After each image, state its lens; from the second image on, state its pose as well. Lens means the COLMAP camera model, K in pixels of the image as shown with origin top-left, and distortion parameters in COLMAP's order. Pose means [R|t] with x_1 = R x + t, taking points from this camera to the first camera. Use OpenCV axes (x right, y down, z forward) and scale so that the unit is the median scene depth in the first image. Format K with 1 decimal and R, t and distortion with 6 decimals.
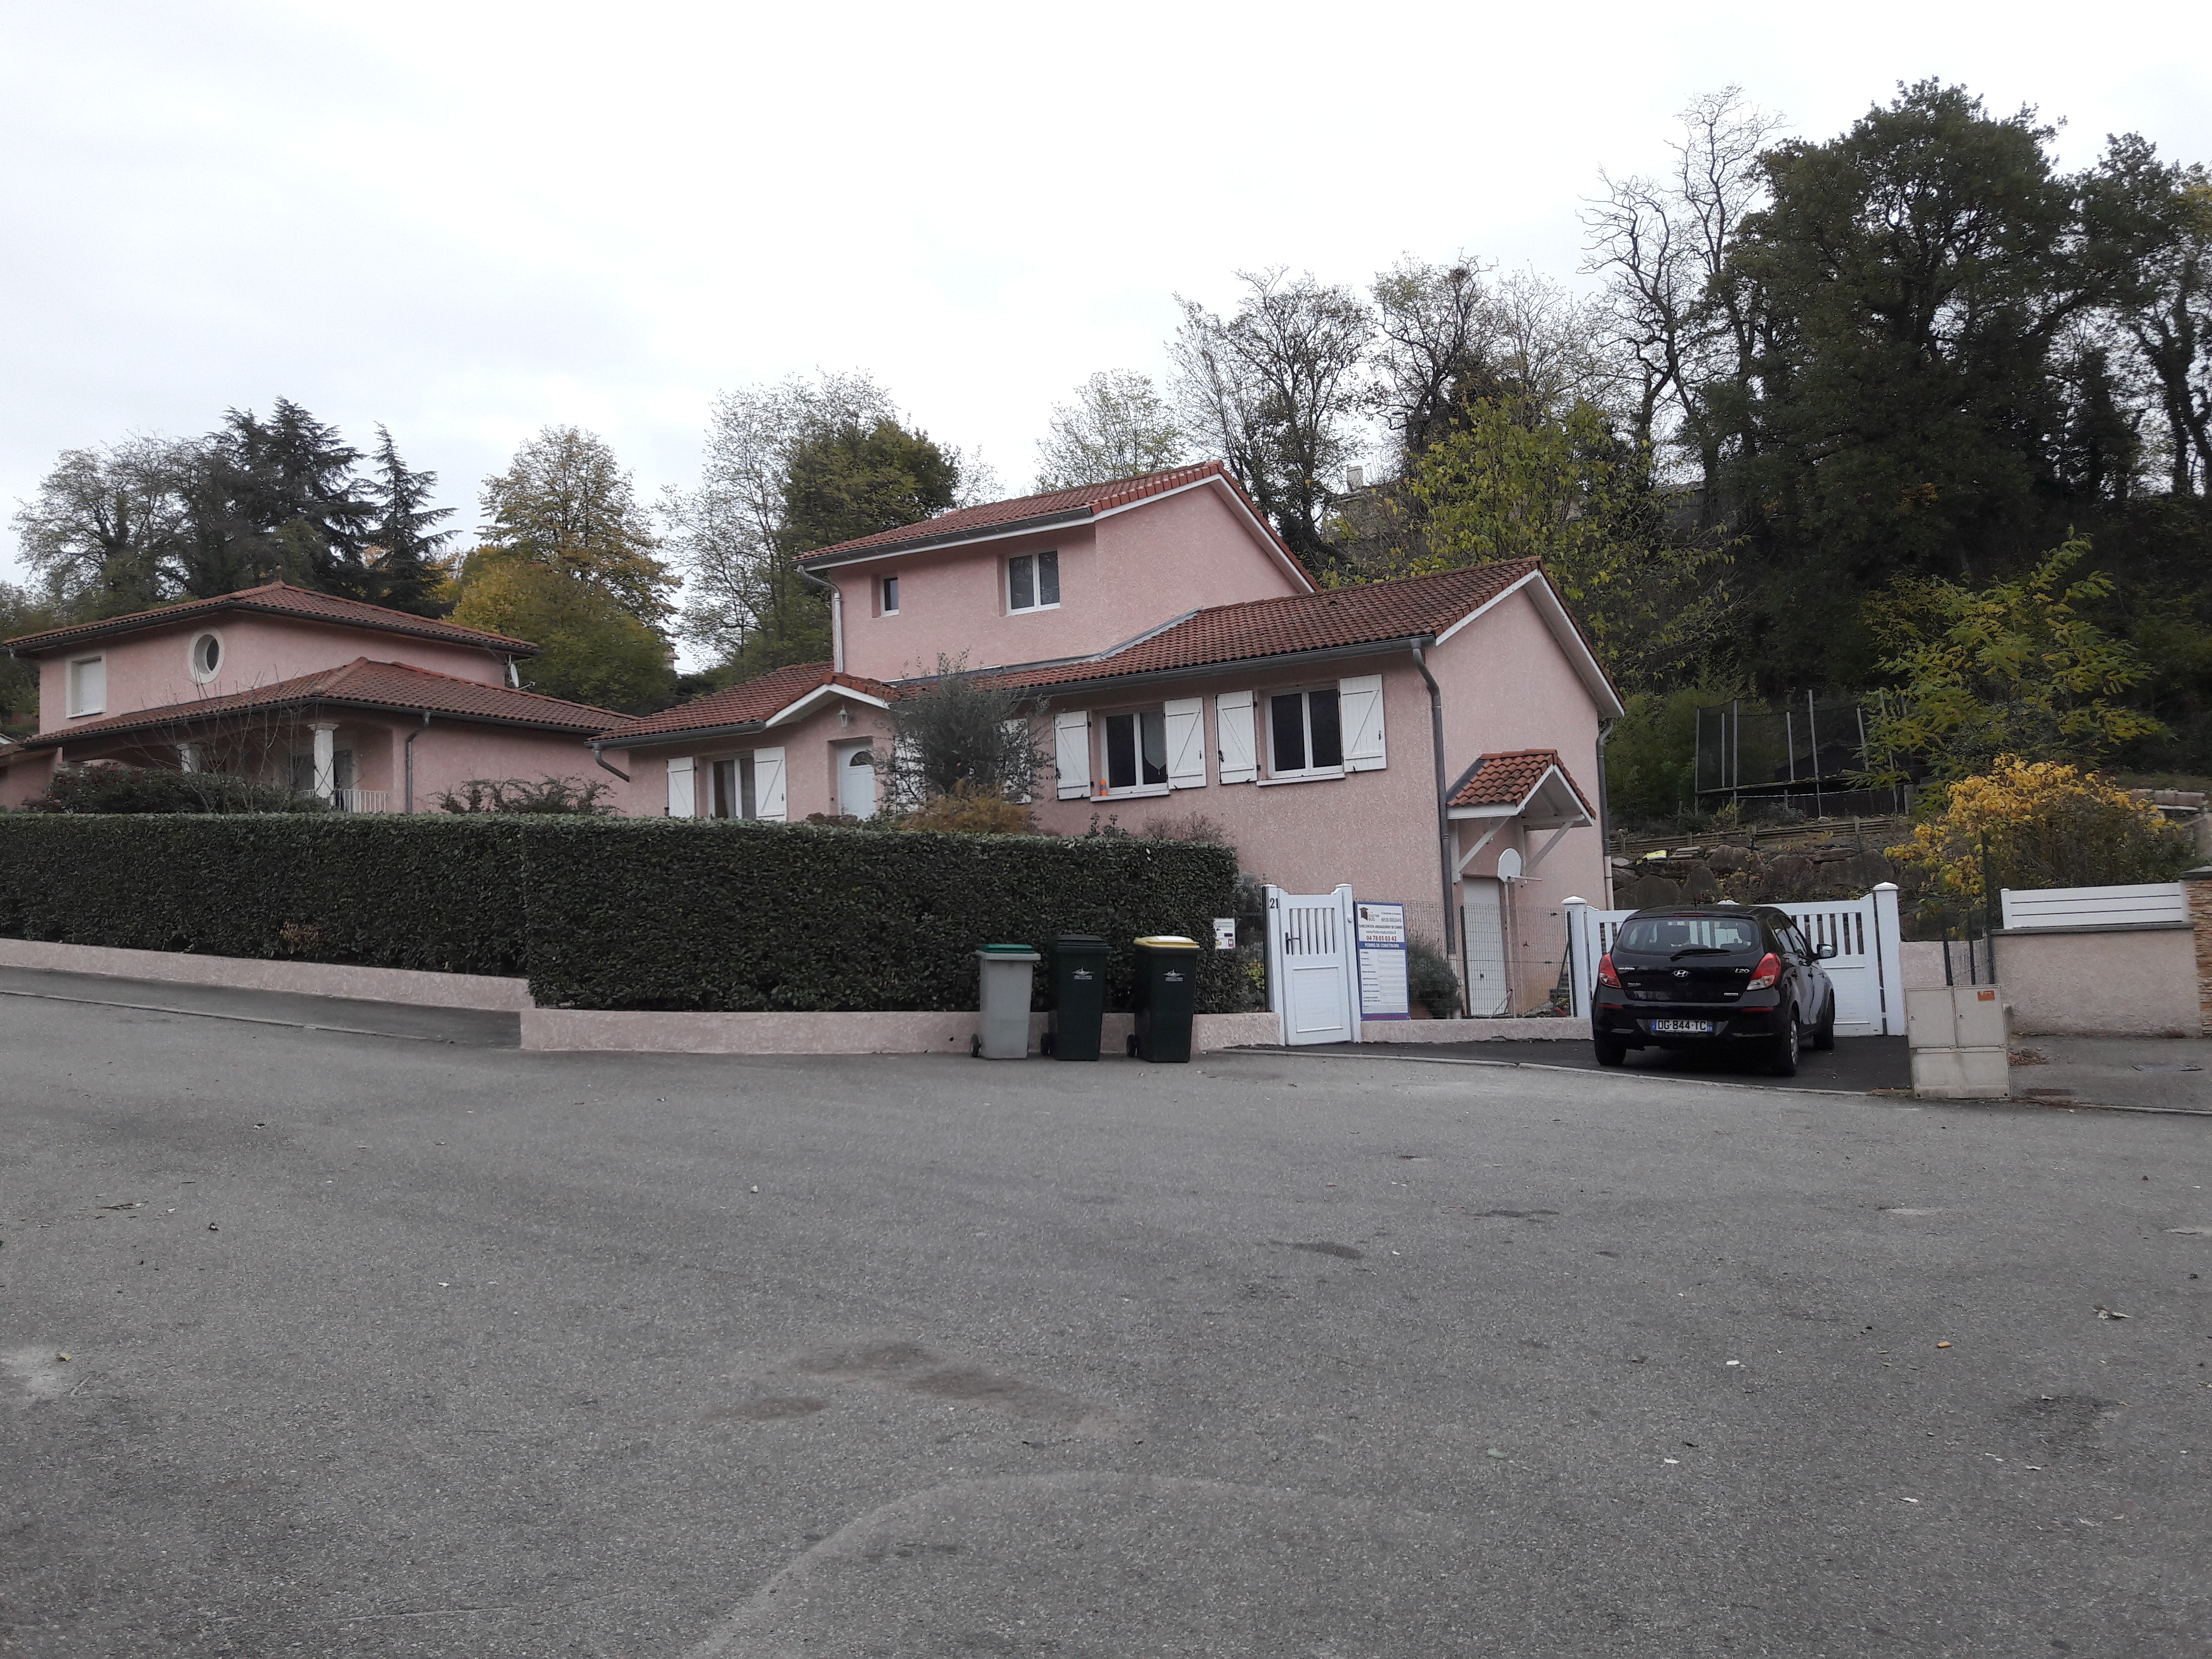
lens RADIAL K [[1840.2, 0, 1106.0], [0, 1840.2, 829.5], [0, 0, 1]] dist [0.125677, -0.204519]
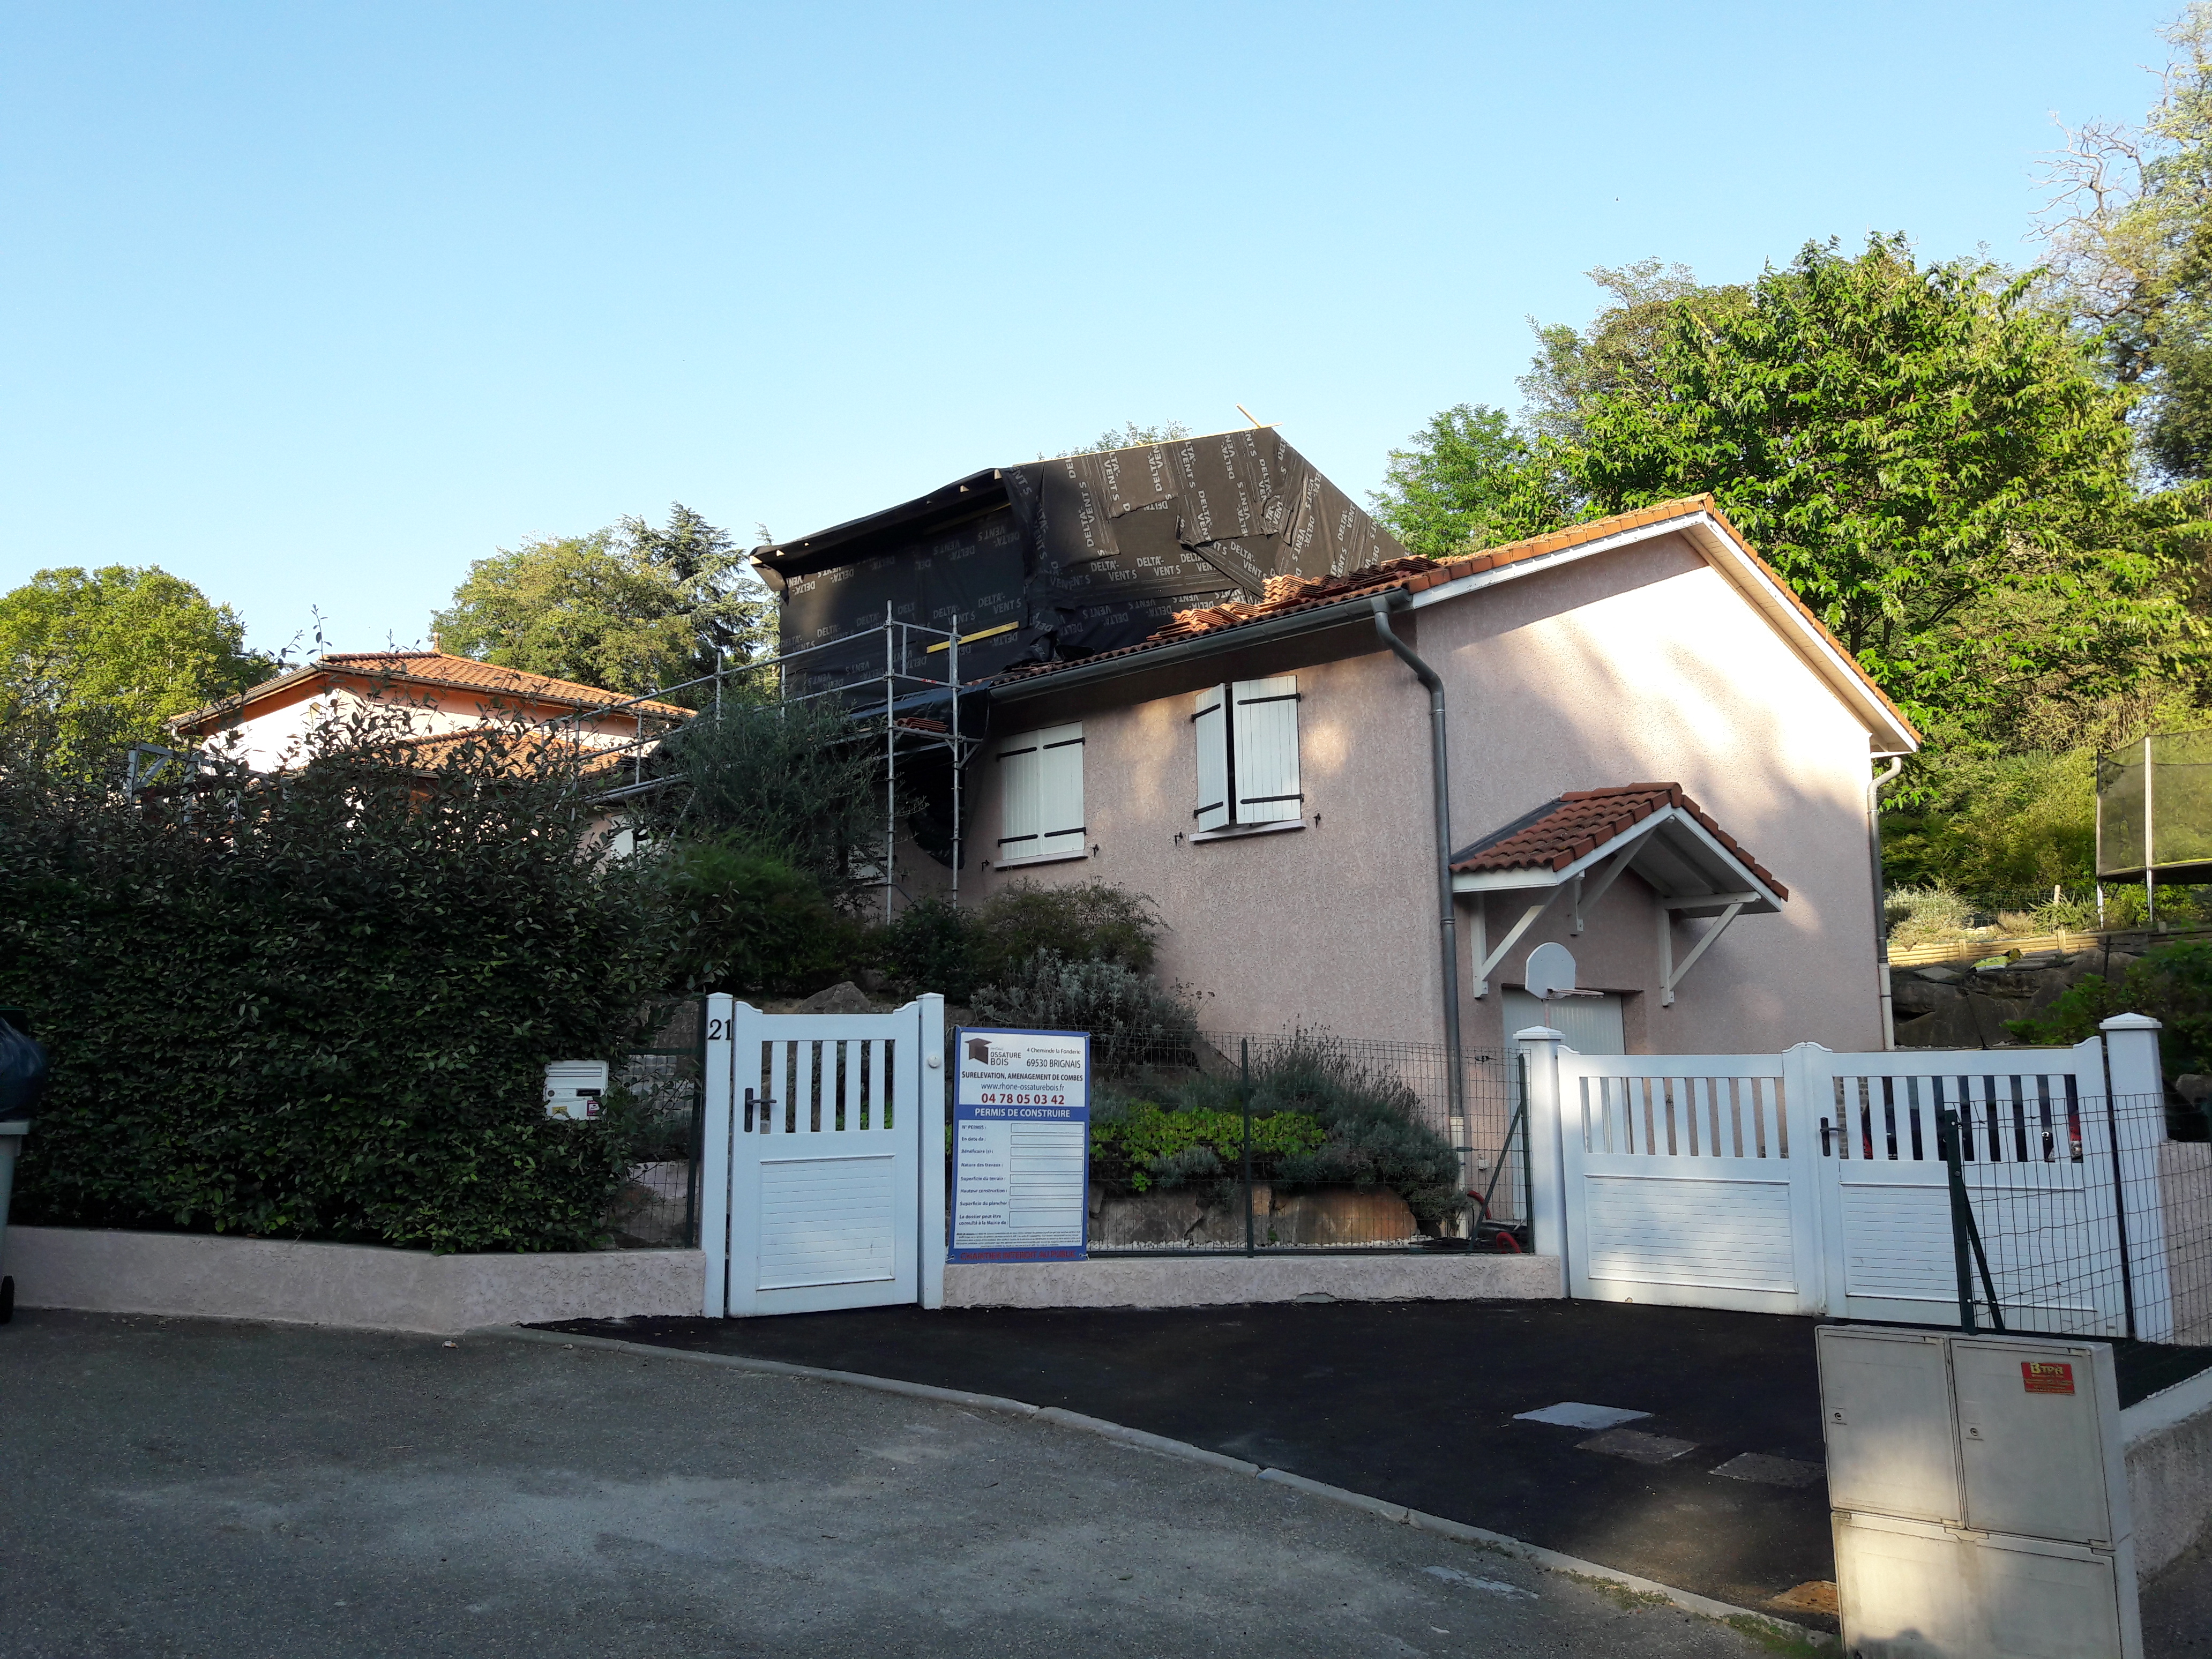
lens RADIAL K [[1840.2, 0, 1106.0], [0, 1840.2, 829.5], [0, 0, 1]] dist [0.125677, -0.204519]
pose [[0.964369, -0.005097, -0.264512, 0.235545], [-0.009831, 0.998433, -0.055083, 0.008492], [0.264378, 0.055721, 0.962808, 0.378615]]
